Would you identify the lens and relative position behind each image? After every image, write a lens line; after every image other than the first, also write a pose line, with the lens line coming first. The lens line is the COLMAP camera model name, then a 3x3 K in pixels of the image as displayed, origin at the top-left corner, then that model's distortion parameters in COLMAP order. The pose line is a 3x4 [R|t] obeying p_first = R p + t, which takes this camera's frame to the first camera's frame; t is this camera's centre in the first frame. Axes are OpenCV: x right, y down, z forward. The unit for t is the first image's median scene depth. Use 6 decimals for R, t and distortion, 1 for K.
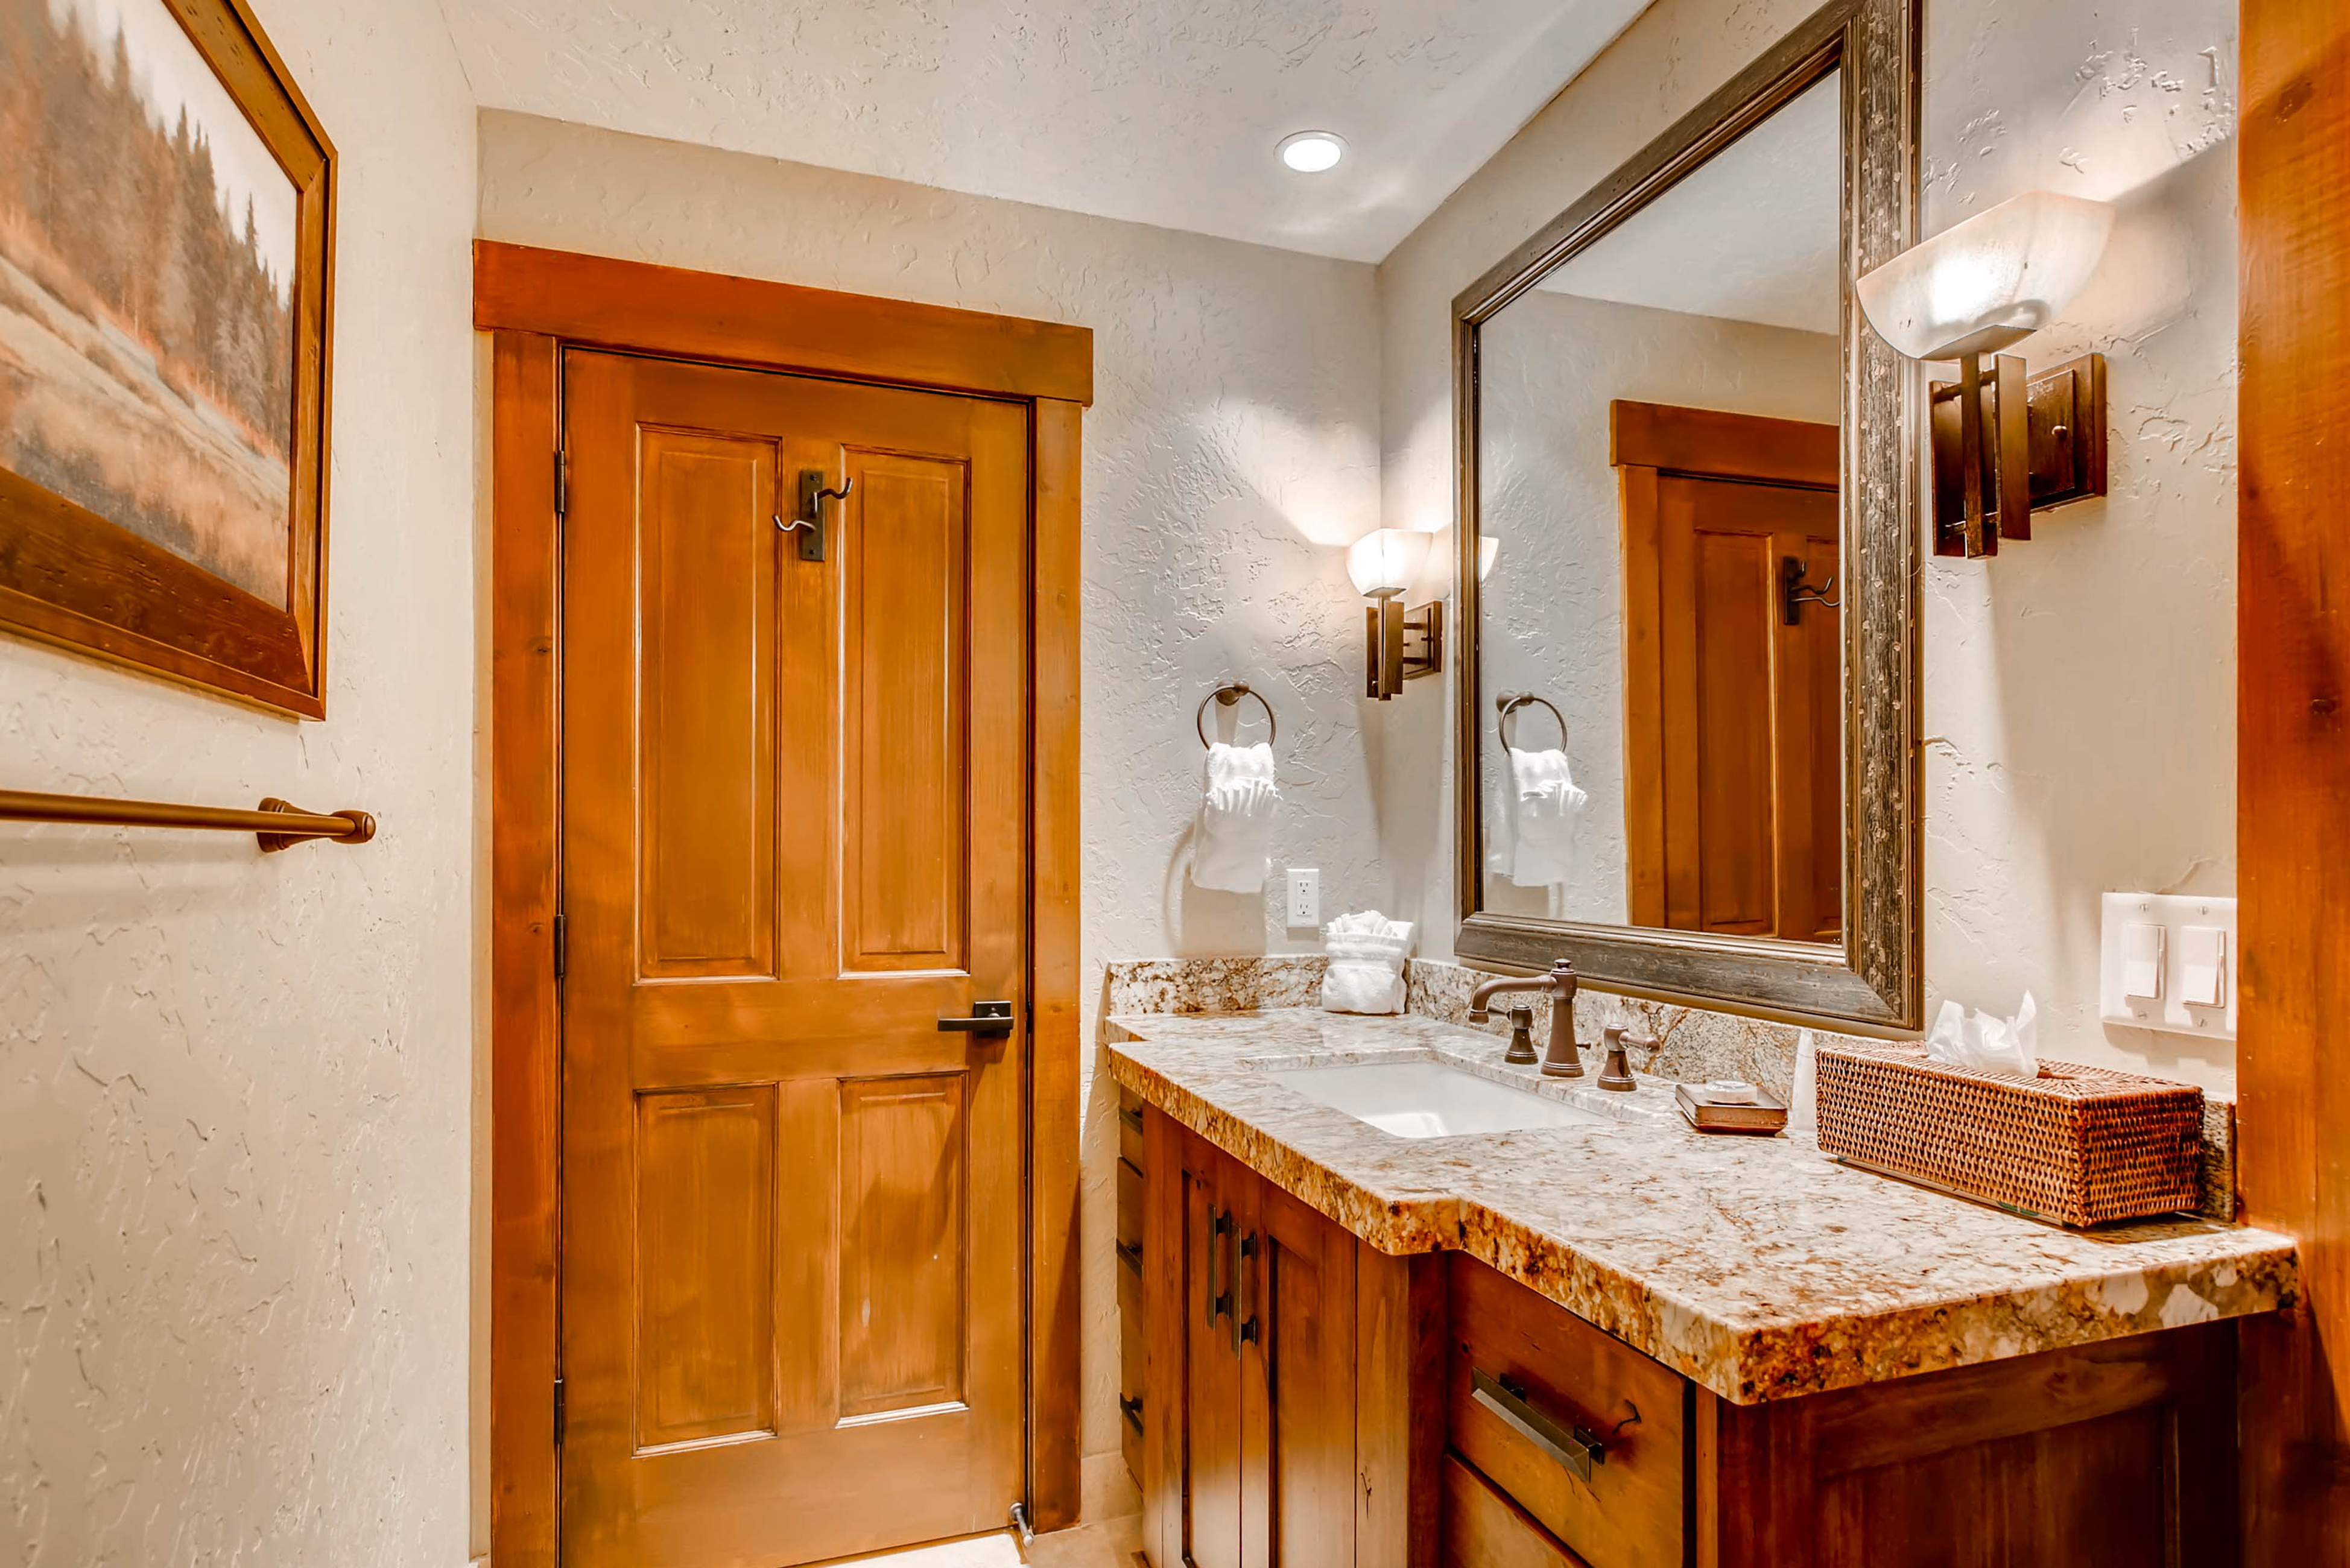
lens RADIAL K [[1148.2, 0, 1180.0], [0, 1148.2, 795.2], [0, 0, 1]] dist [0.001240, 0.001184]
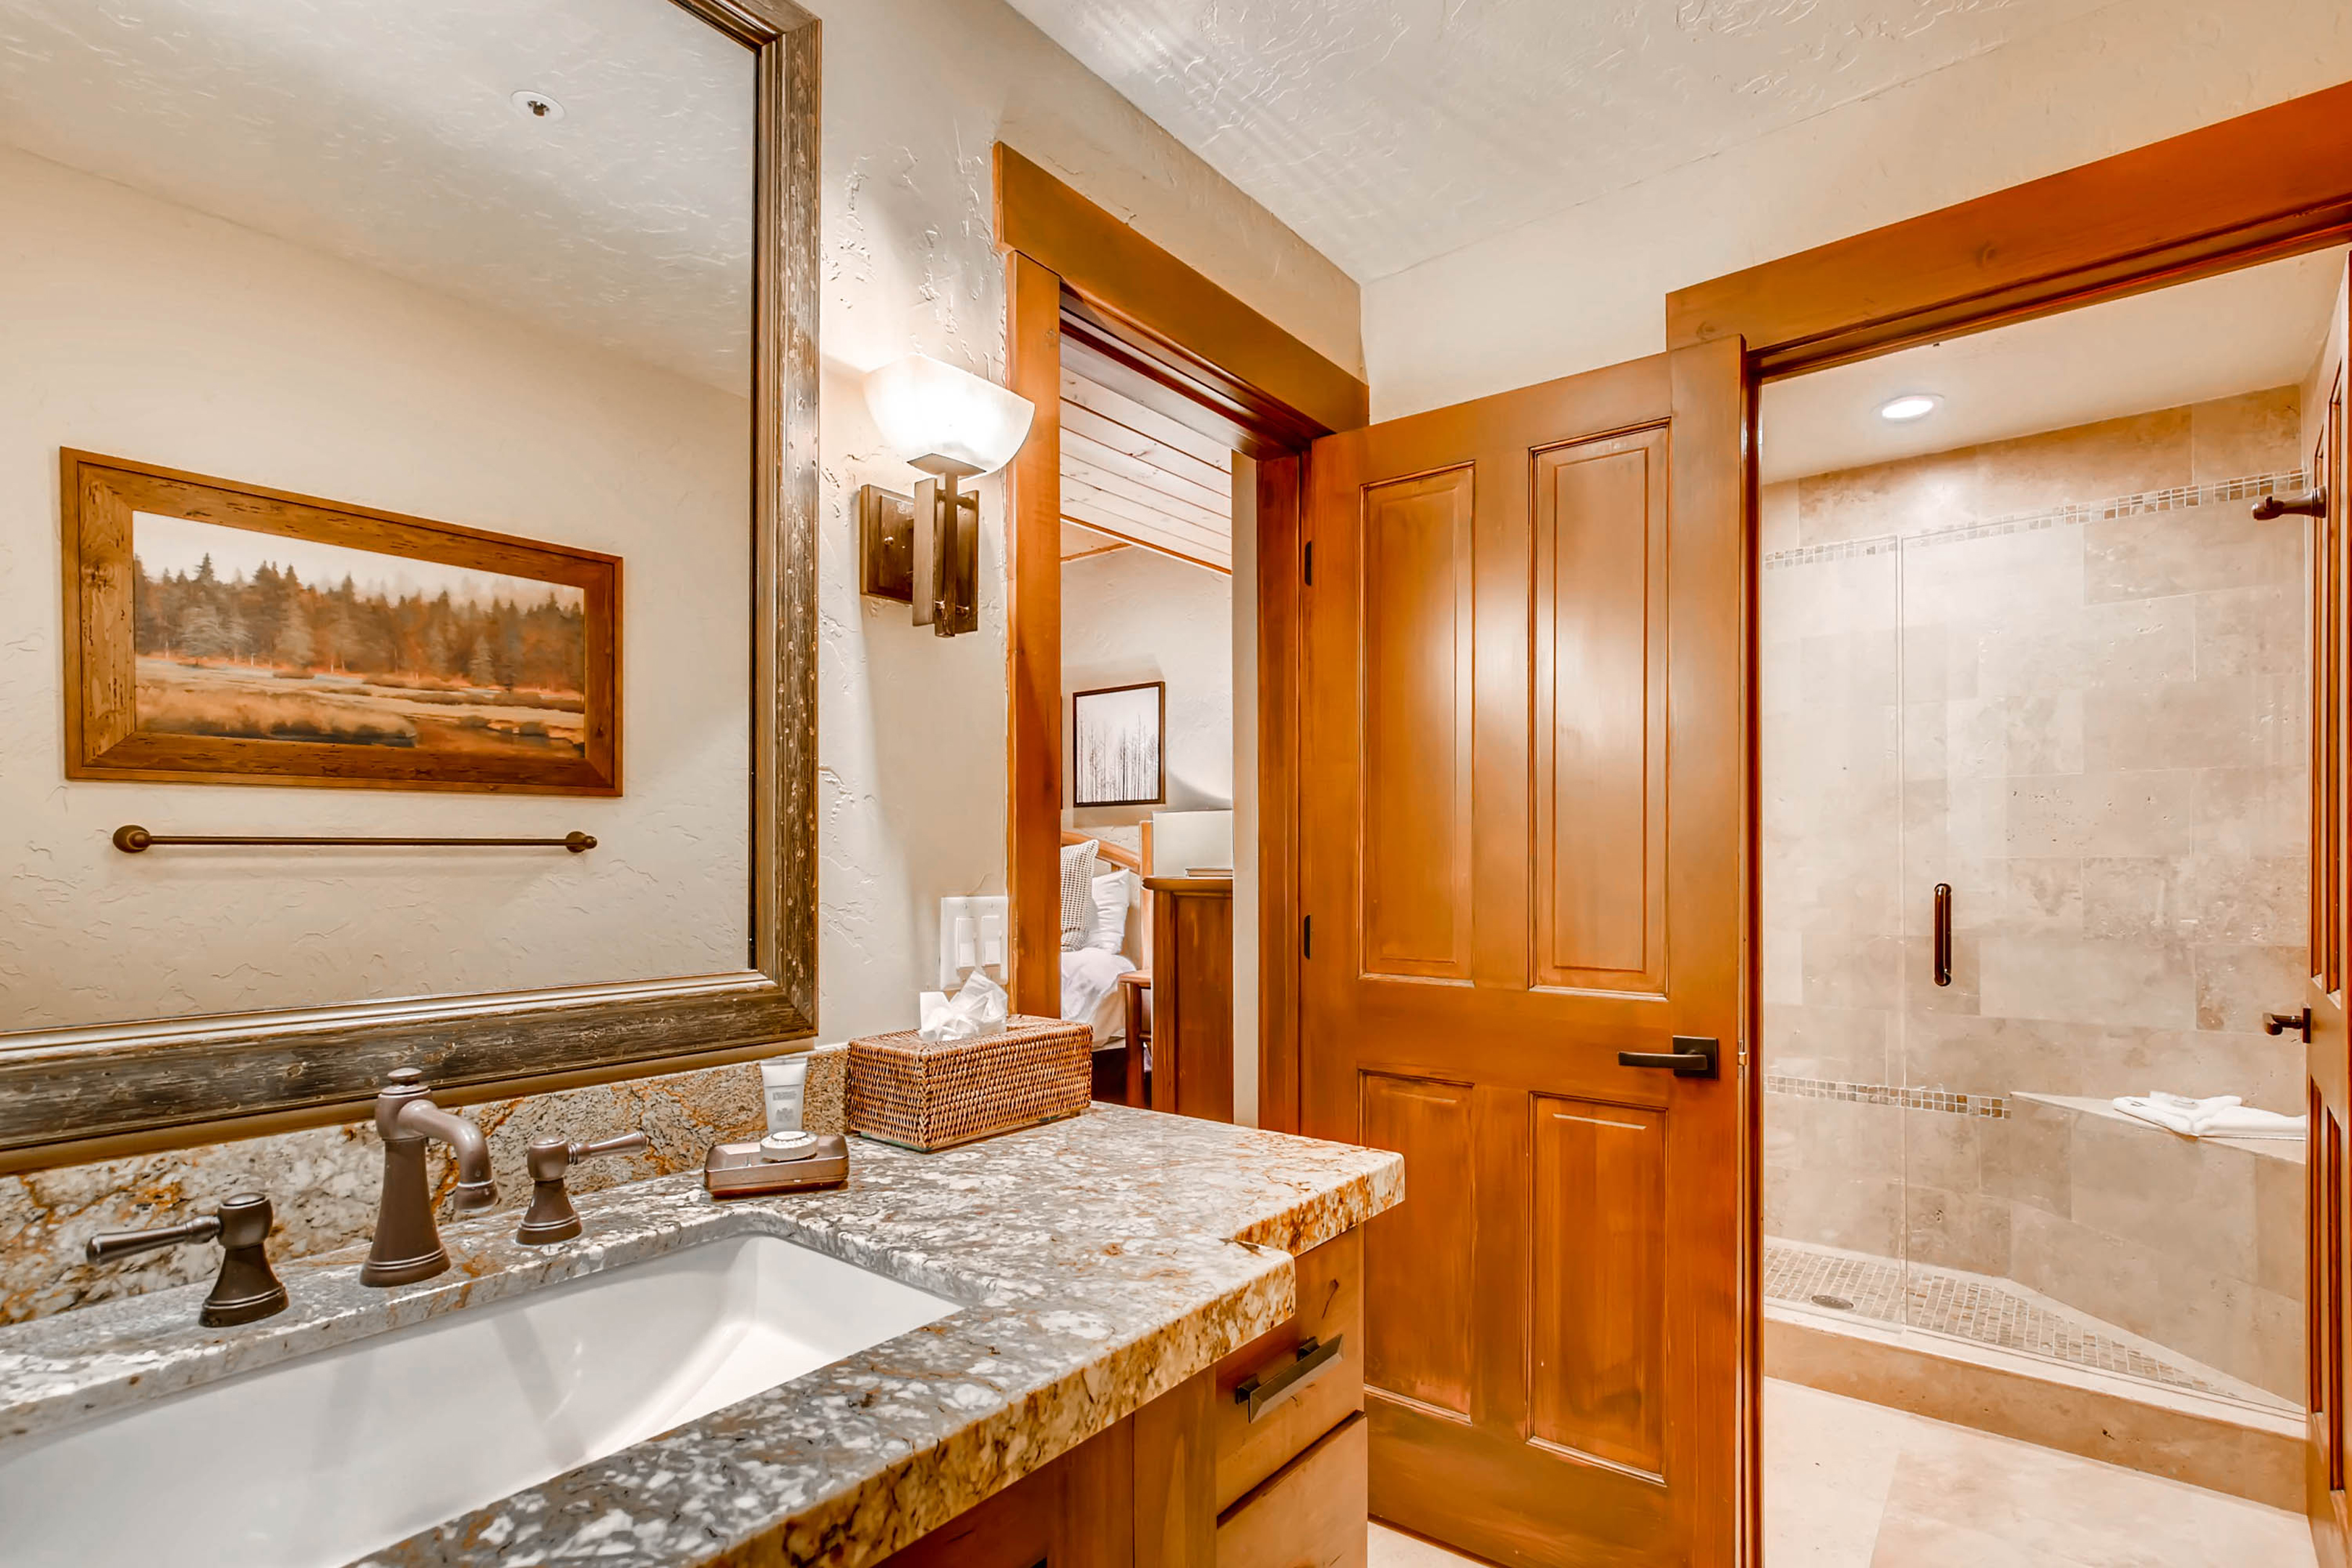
lens RADIAL K [[1129.7, 0, 1178.2], [0, 1129.7, 835.0], [0, 0, 1]] dist [0.016185, -0.000013]
pose [[-0.524459, 0.017721, 0.851251, -0.458374], [-0.038430, 0.998272, -0.044458, 0.052762], [-0.850568, -0.056030, -0.522872, 1.321332]]
